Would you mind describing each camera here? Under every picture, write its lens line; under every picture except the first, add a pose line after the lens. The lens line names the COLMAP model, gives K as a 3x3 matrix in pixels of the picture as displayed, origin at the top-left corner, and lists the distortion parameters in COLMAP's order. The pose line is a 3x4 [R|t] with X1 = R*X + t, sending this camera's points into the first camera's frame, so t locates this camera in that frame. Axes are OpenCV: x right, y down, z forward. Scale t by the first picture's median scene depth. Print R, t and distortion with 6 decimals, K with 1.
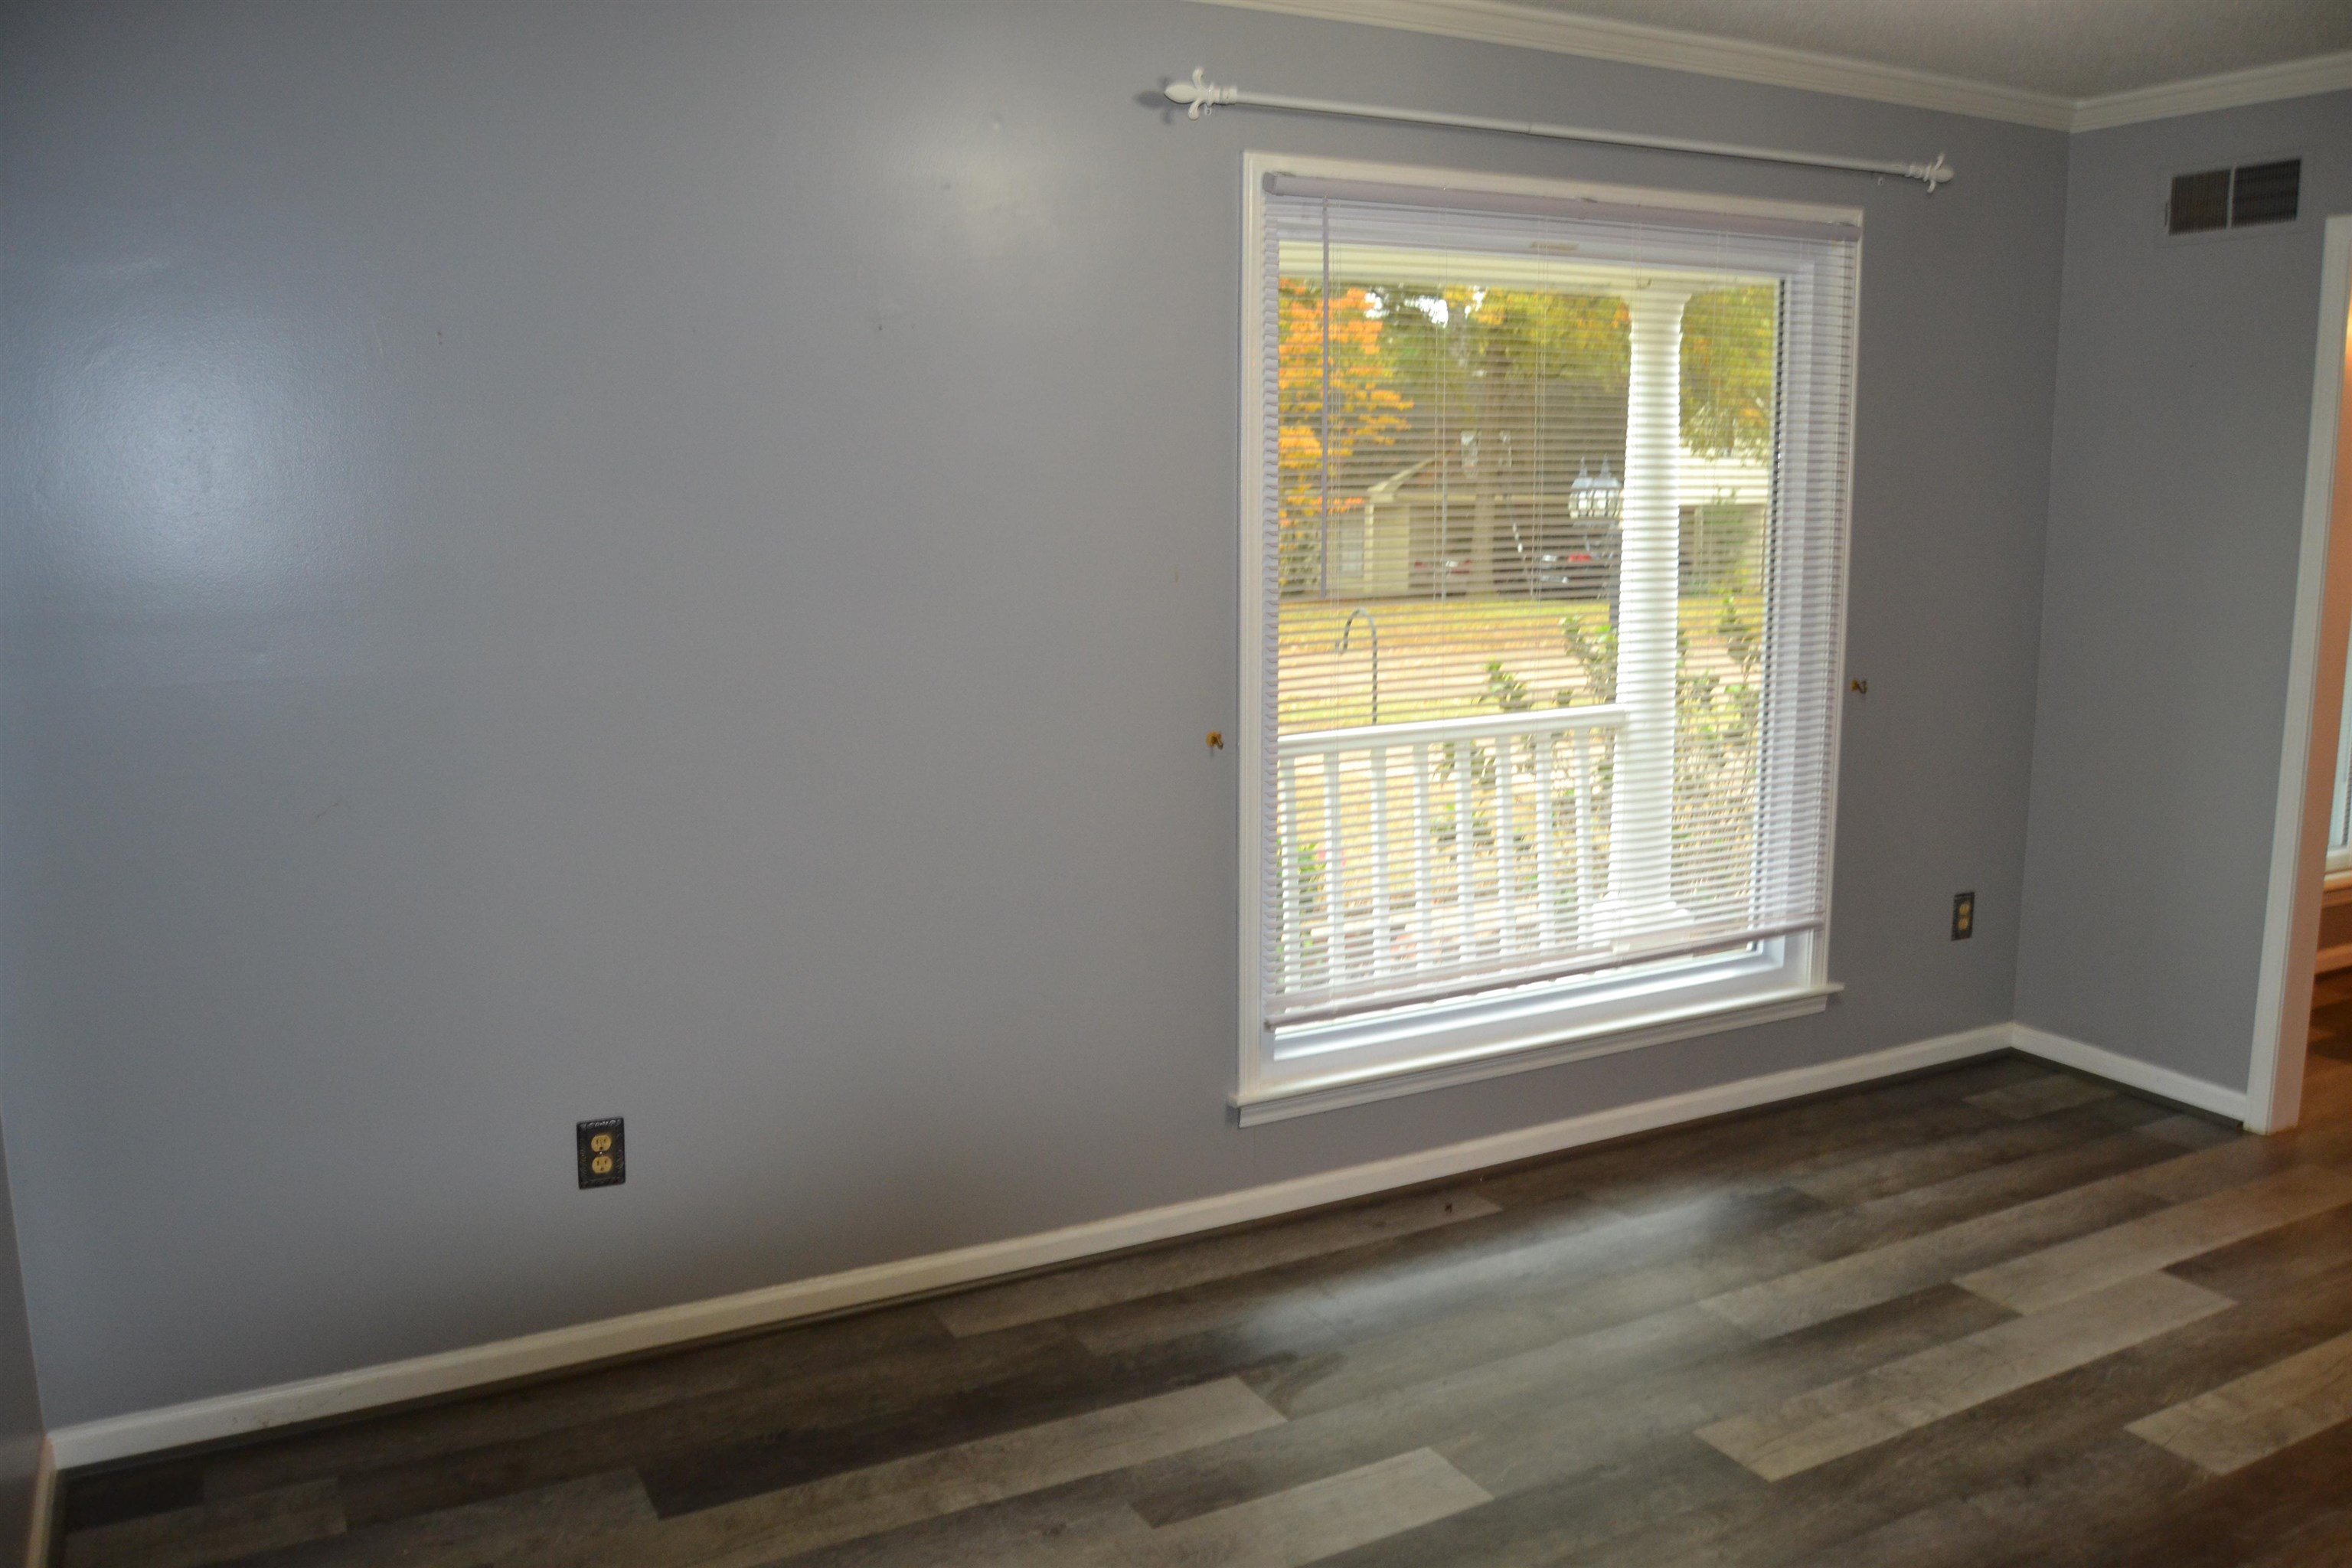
lens RADIAL K [[1889.6, 0, 1185.1], [0, 1889.6, 788.1], [0, 0, 1]] dist [-0.084467, 0.030733]
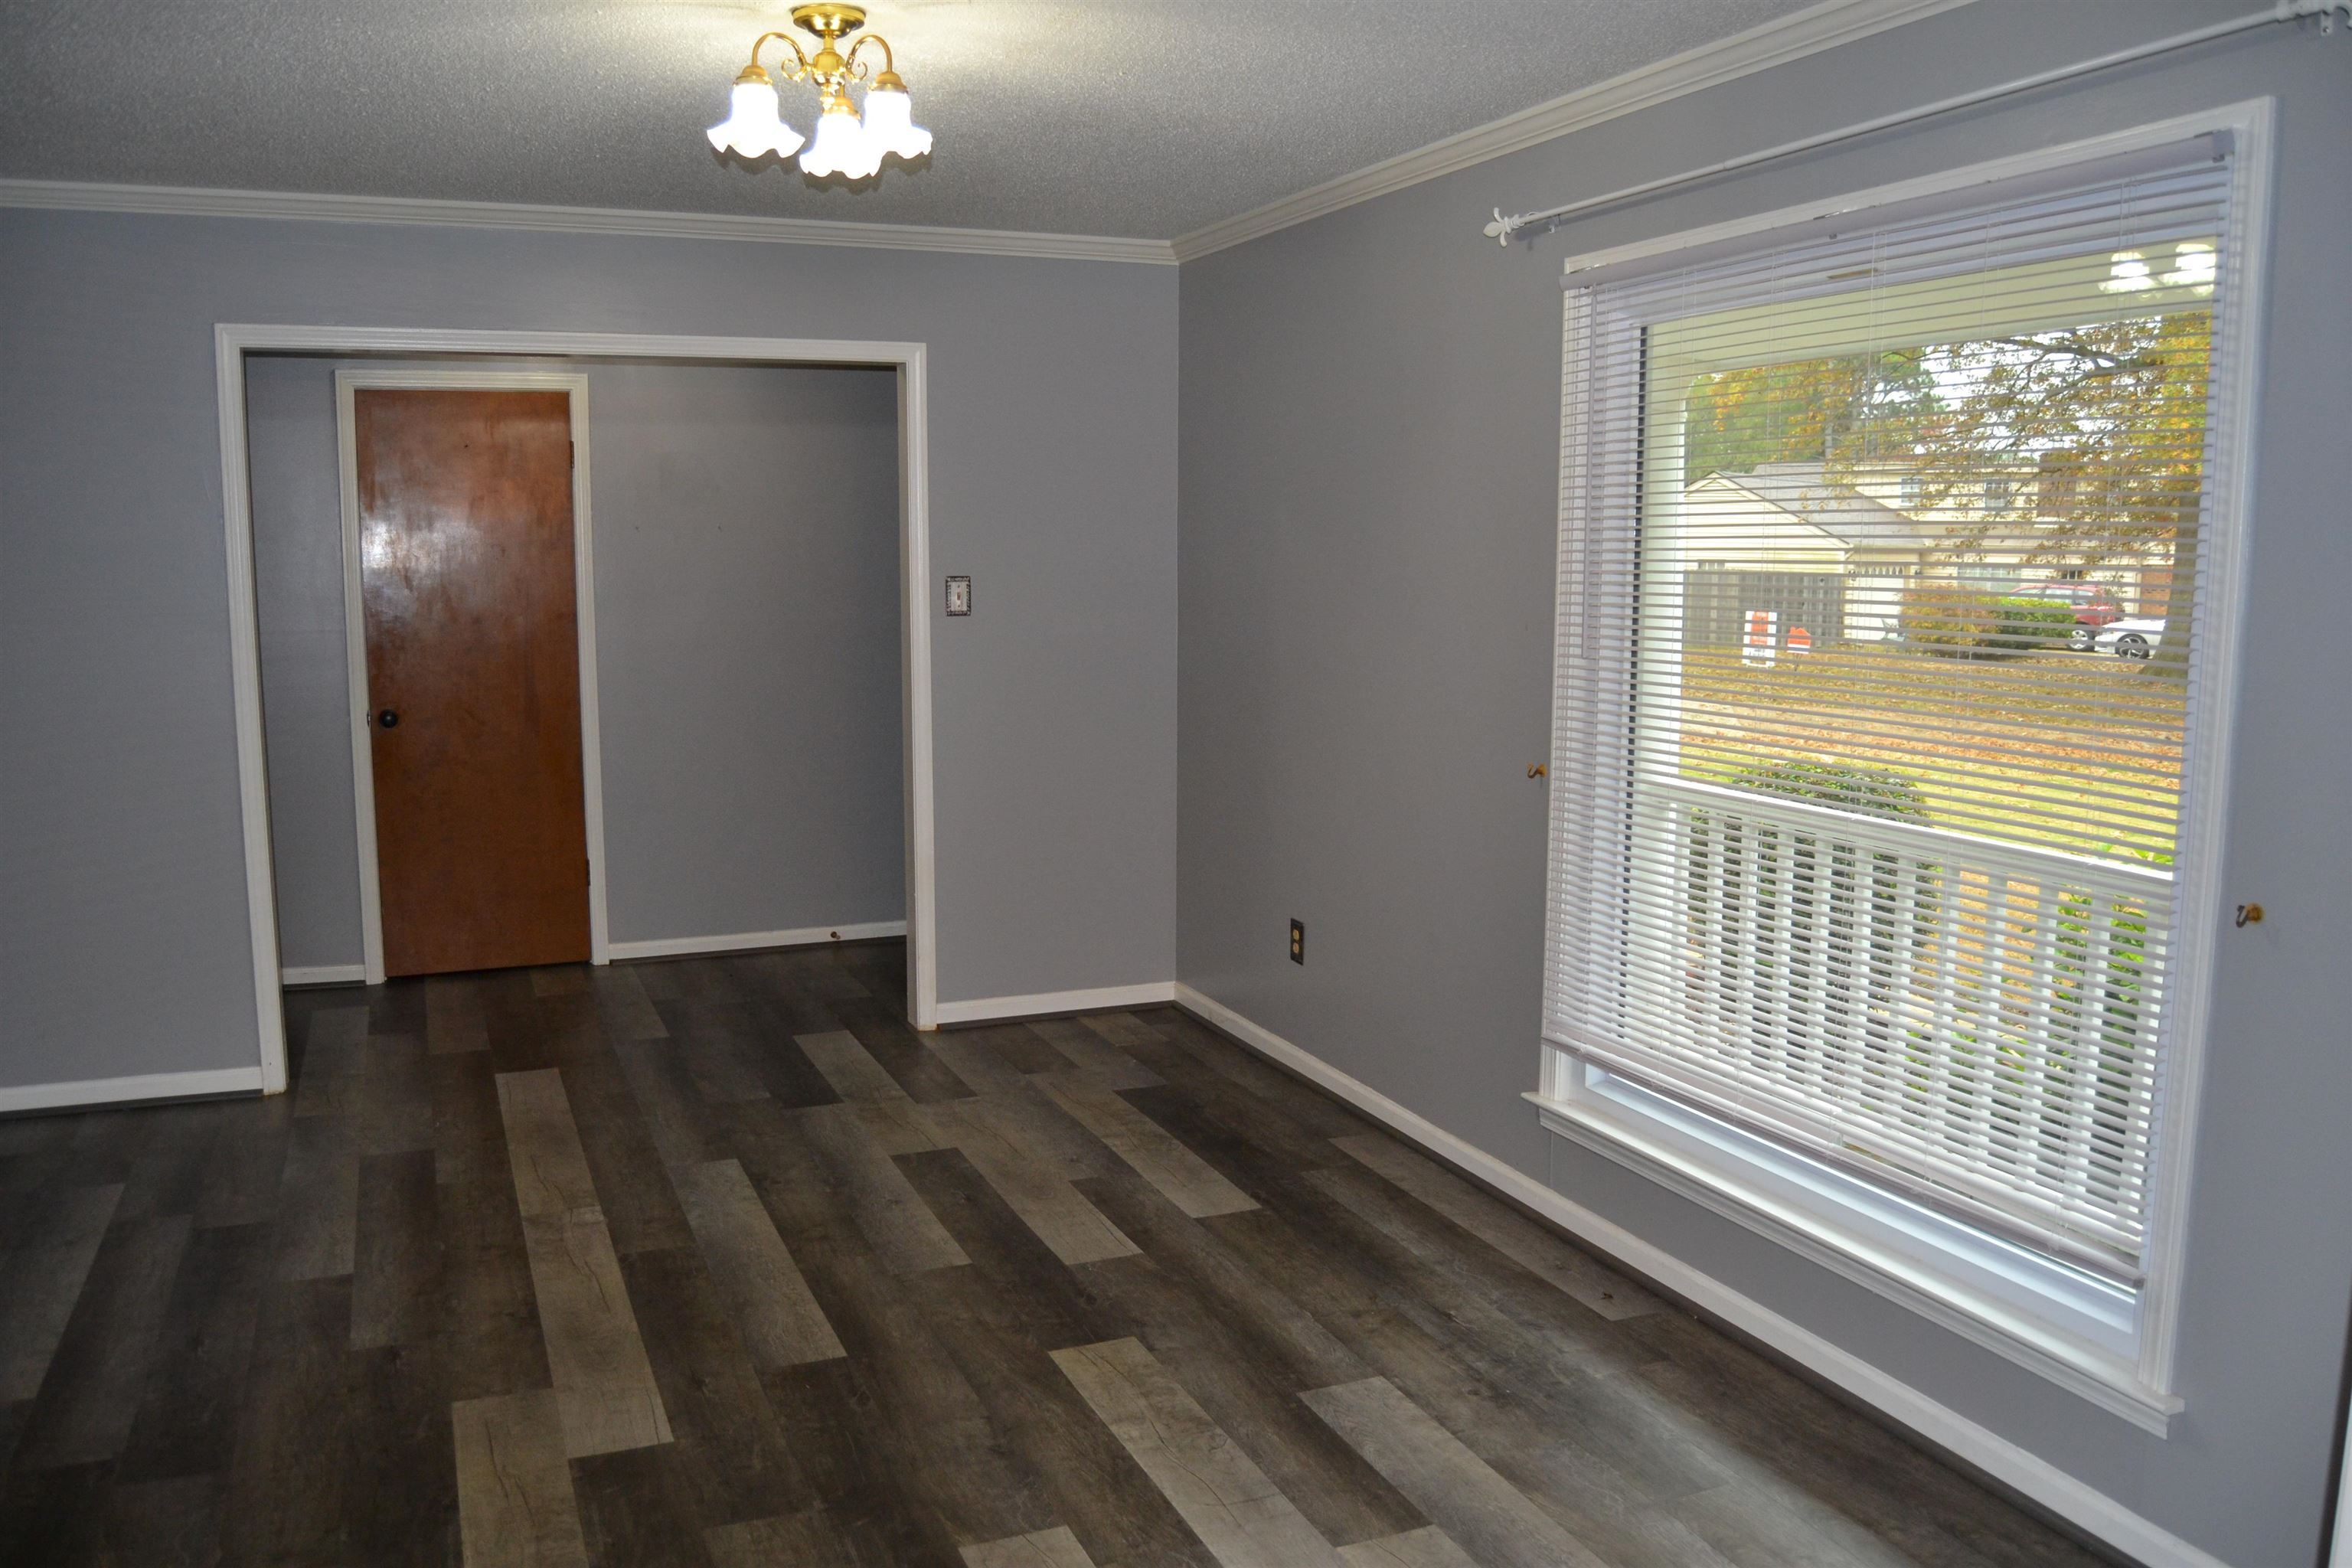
lens RADIAL K [[1889.6, 0, 1184.6], [0, 1889.6, 786.6], [0, 0, 1]] dist [-0.084467, 0.030733]
pose [[-0.104664, 0.132890, -0.985589, 1.375637], [-0.167300, 0.974556, 0.149169, -0.178964], [0.980335, 0.180502, -0.079768, 1.039898]]
